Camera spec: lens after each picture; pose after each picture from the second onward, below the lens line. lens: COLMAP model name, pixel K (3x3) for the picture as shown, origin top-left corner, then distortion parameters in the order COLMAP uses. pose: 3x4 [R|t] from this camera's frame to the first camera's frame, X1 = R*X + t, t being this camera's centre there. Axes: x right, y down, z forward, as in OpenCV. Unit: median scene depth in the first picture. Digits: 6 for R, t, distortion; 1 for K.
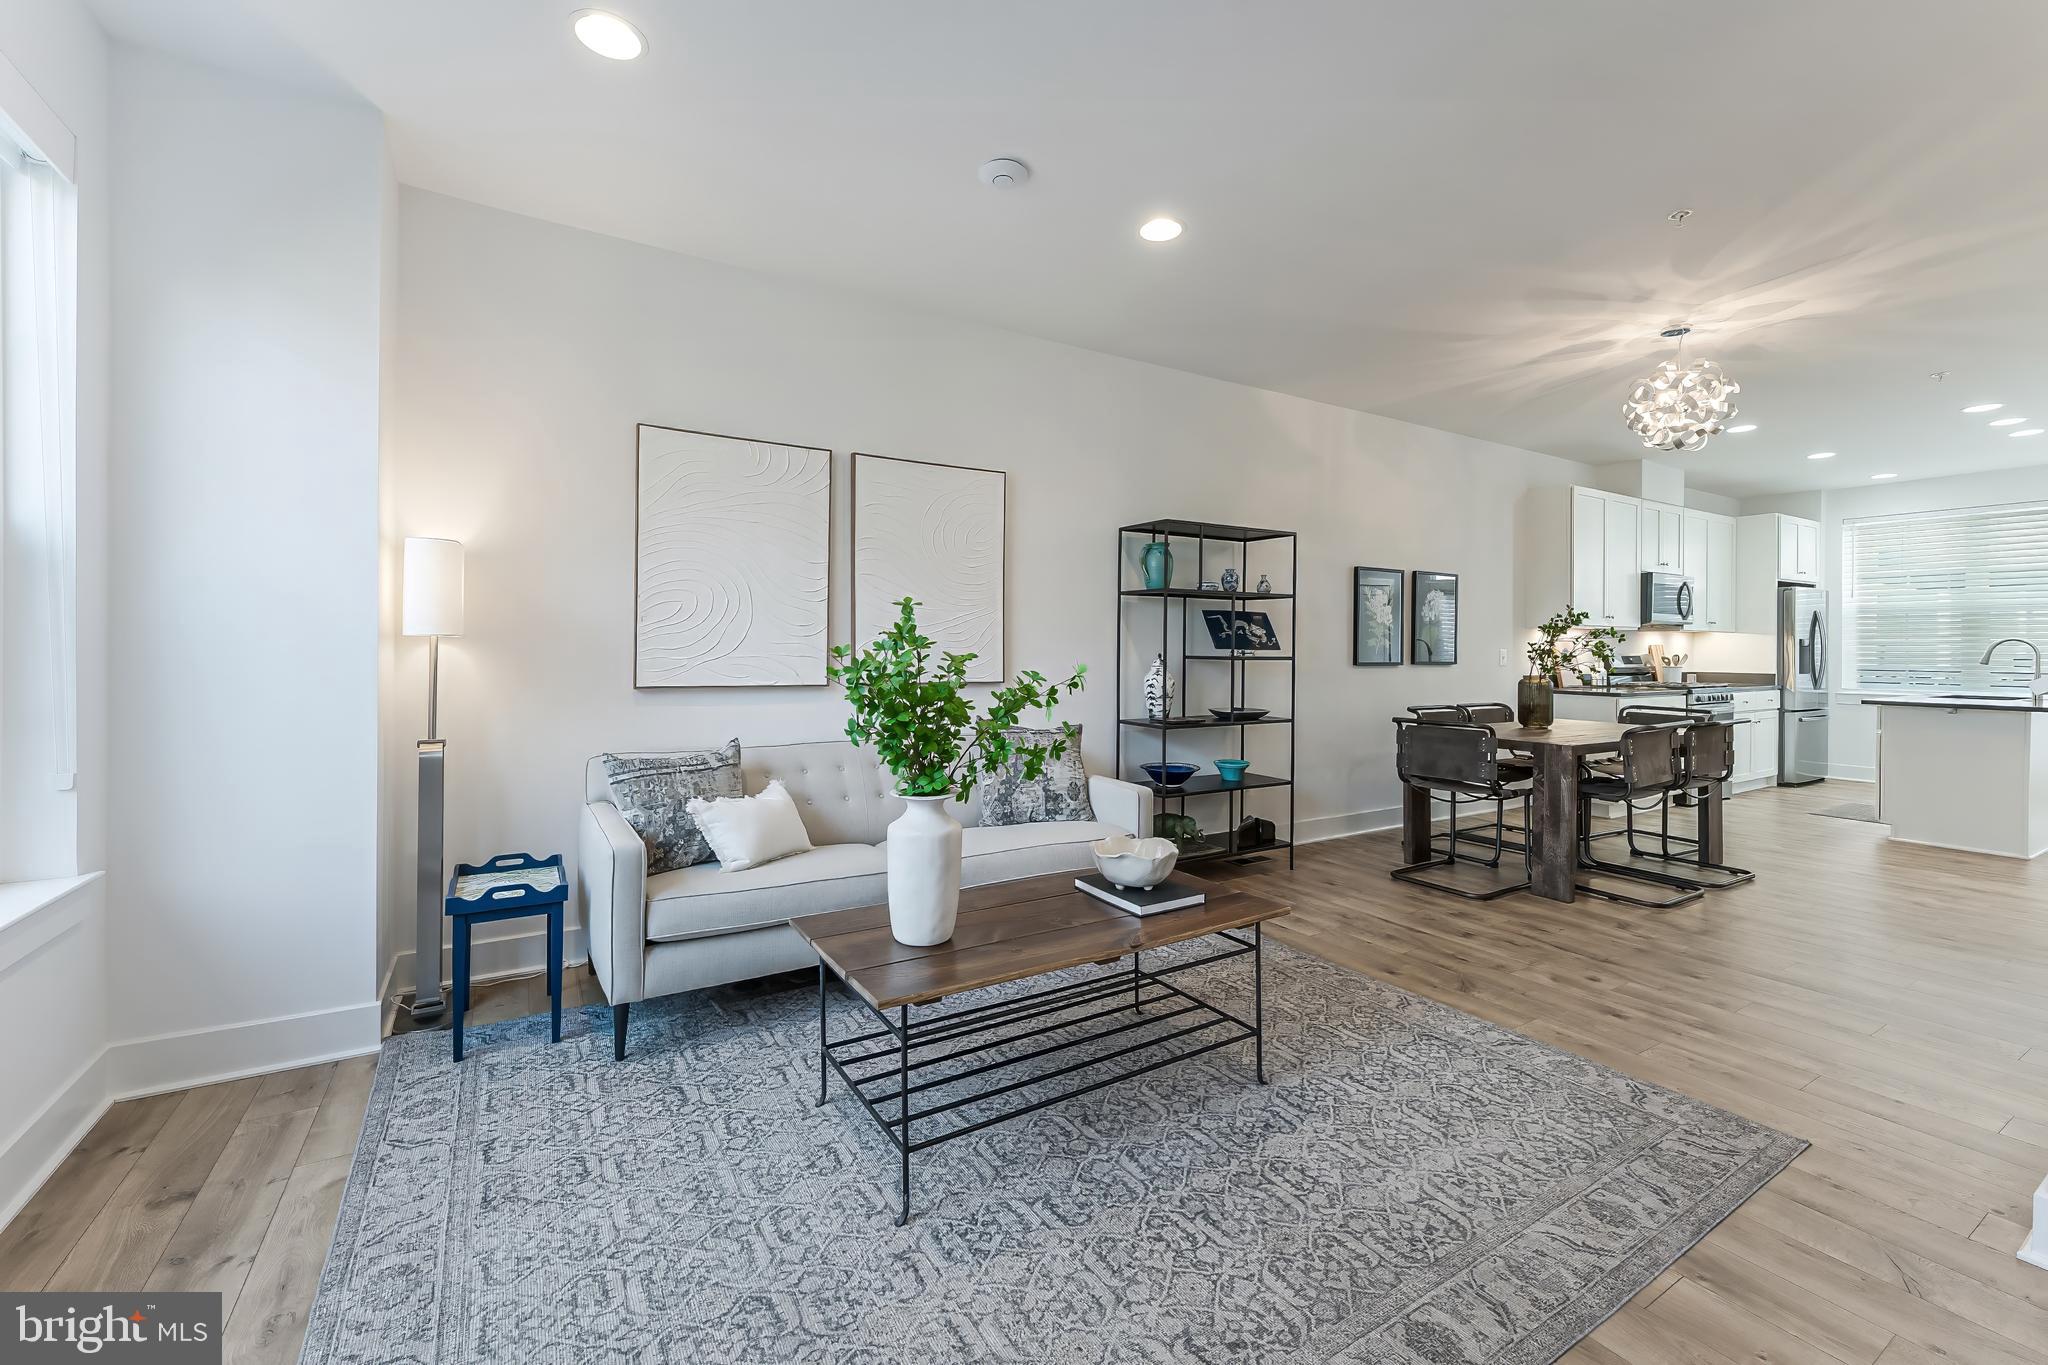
lens RADIAL K [[833.1, 0, 1025.2], [0, 833.1, 649.8], [0, 0, 1]] dist [0.003539, -0.000560]
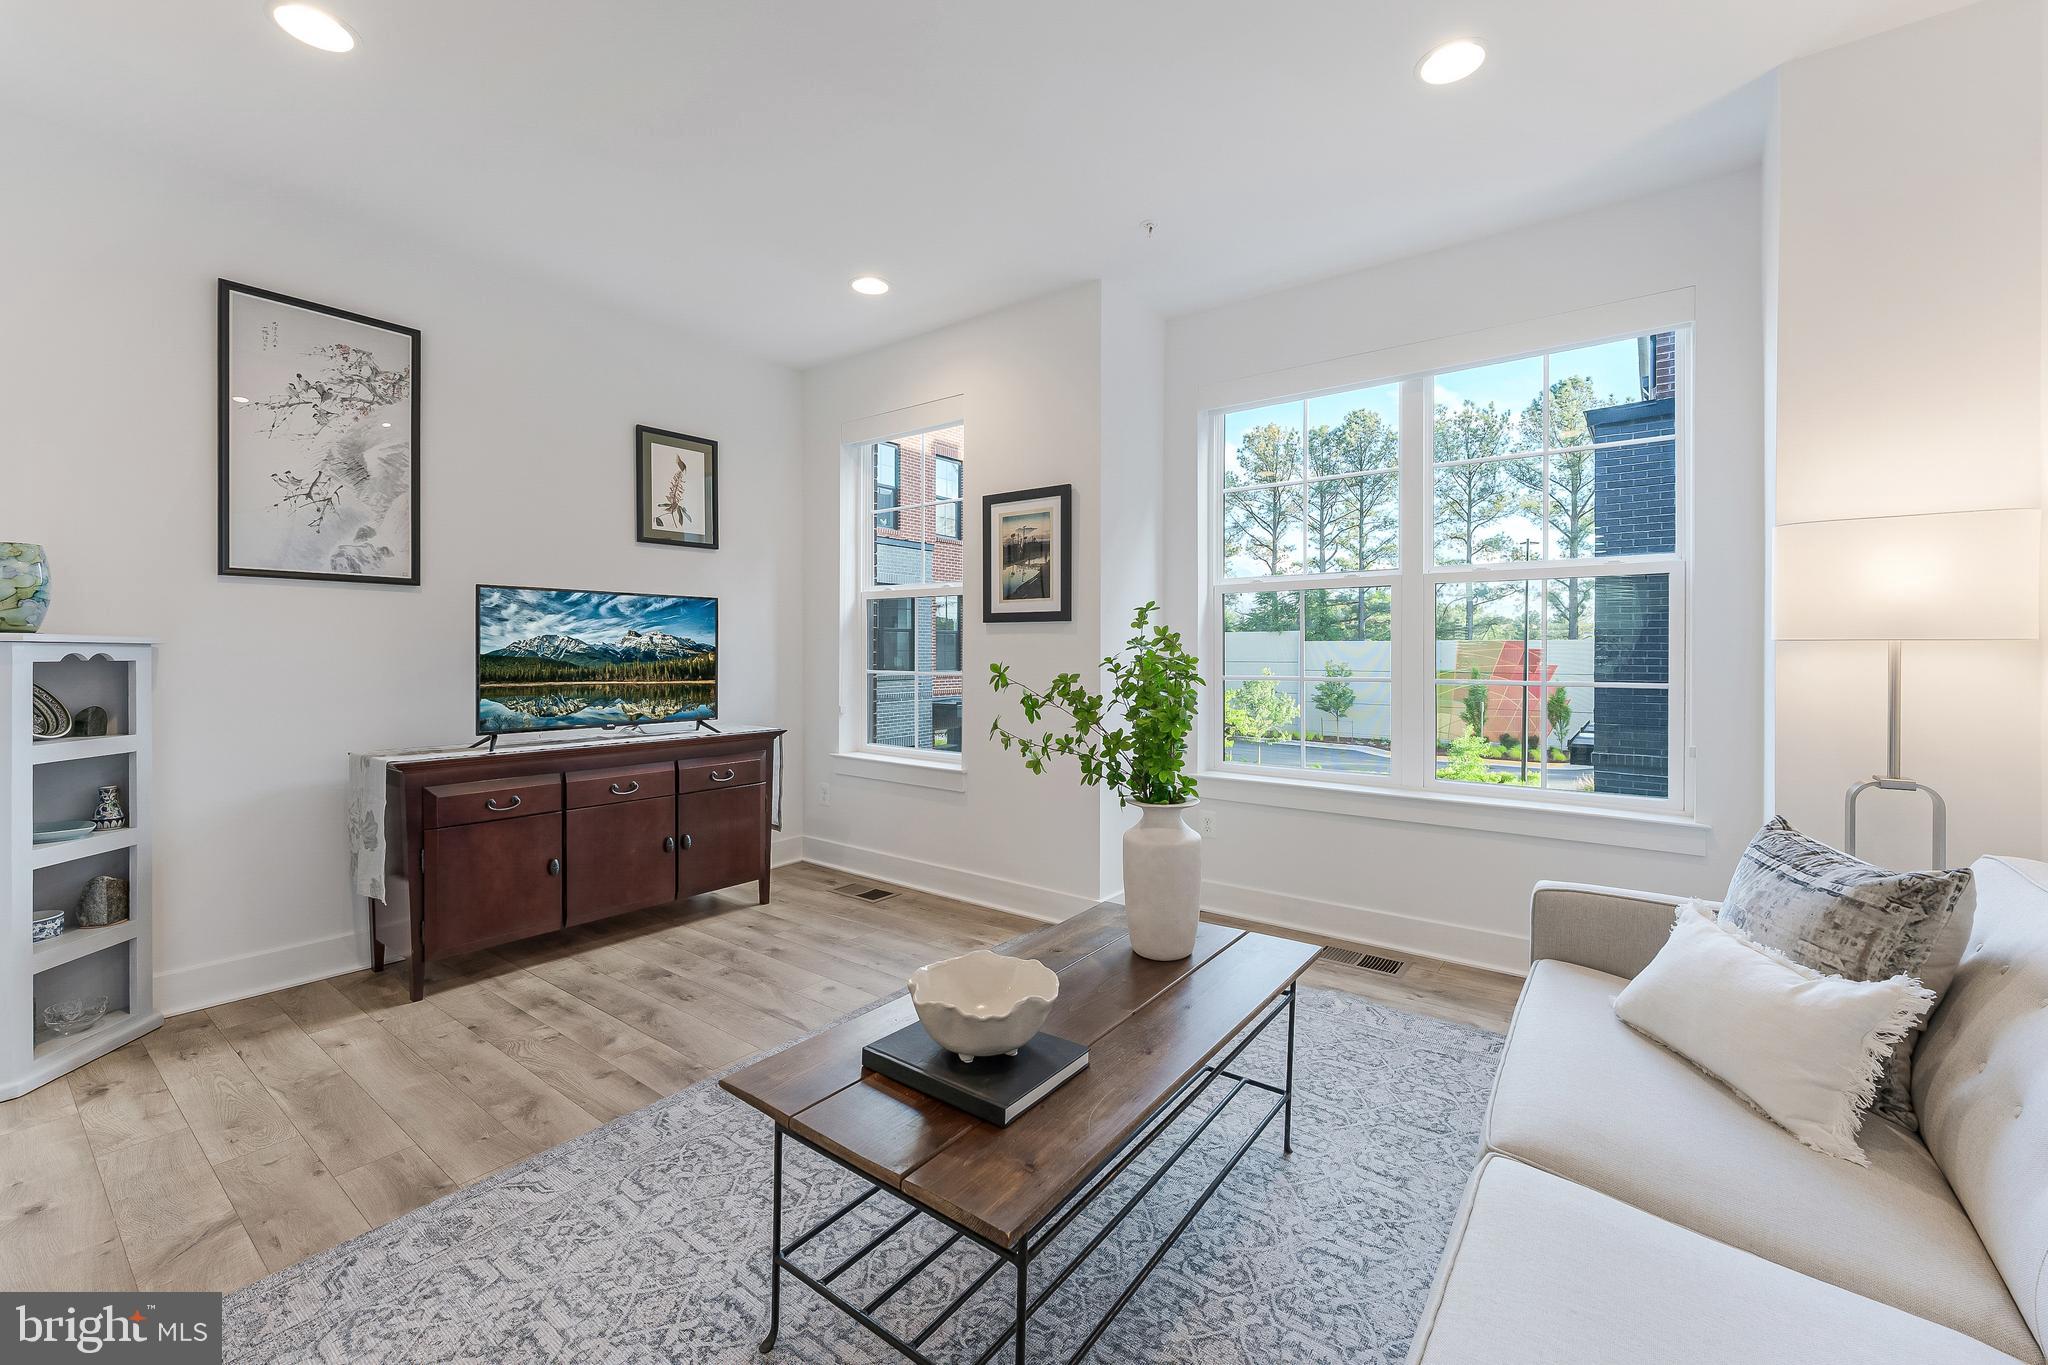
lens RADIAL K [[833.1, 0, 1029.5], [0, 833.1, 653.7], [0, 0, 1]] dist [0.003539, -0.000560]
pose [[-0.929594, -0.007492, -0.368509, 0.166324], [-0.008908, 0.999958, 0.002139, 0.001020], [0.368477, 0.005271, -0.929622, 0.815851]]
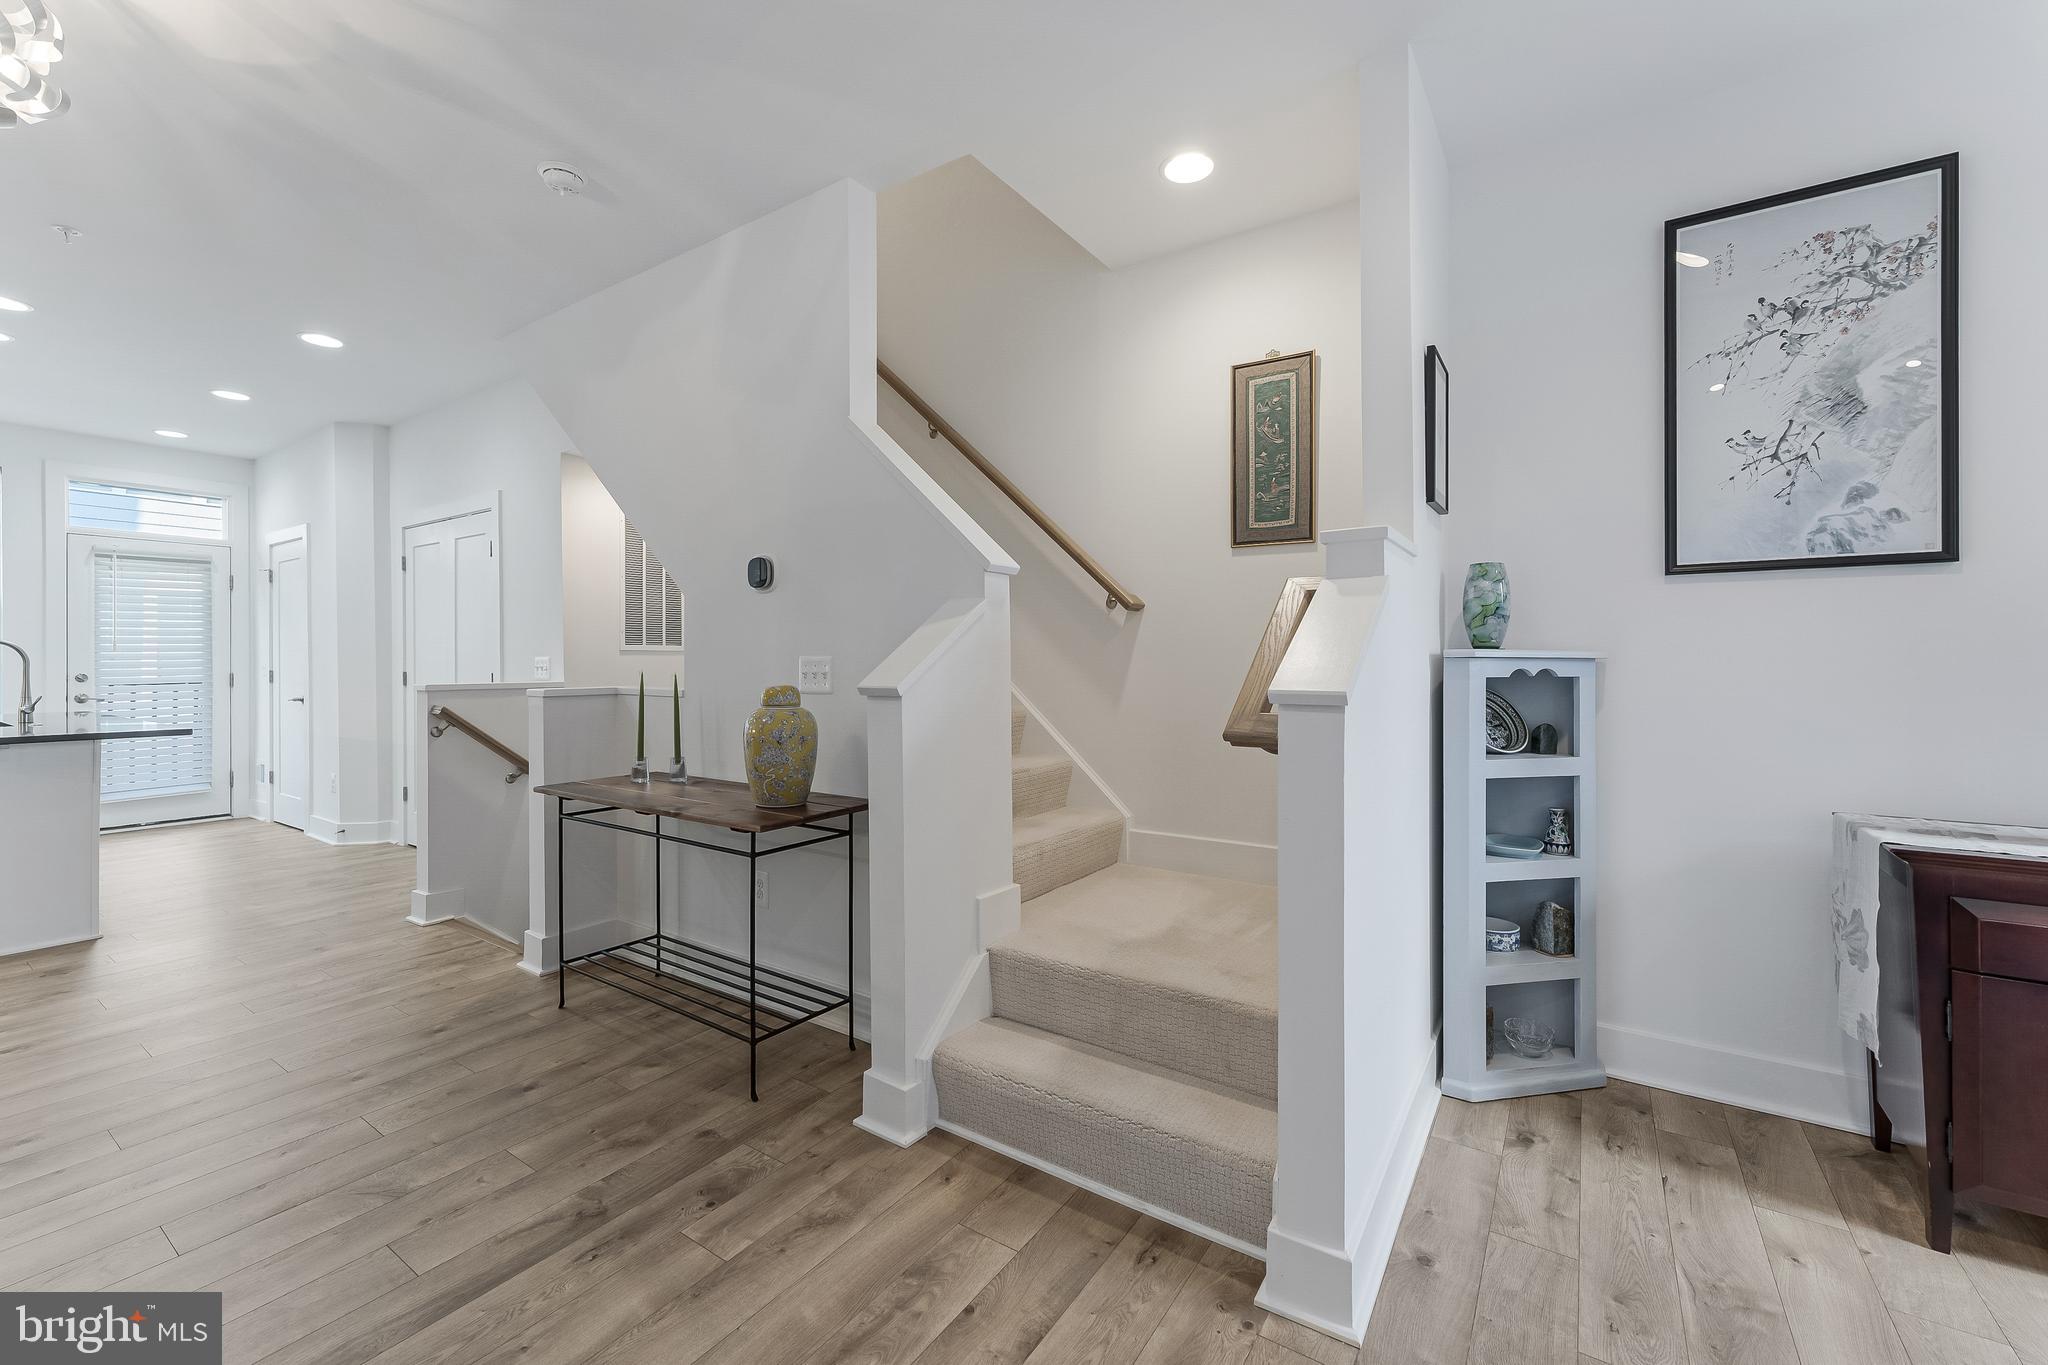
lens RADIAL K [[833.1, 0, 1035.0], [0, 833.1, 658.9], [0, 0, 1]] dist [0.003539, -0.000560]
pose [[-0.421452, -0.004244, 0.906841, 0.191040], [0.000113, 0.999989, 0.004733, -0.001112], [-0.906851, 0.002097, -0.421447, 0.598171]]
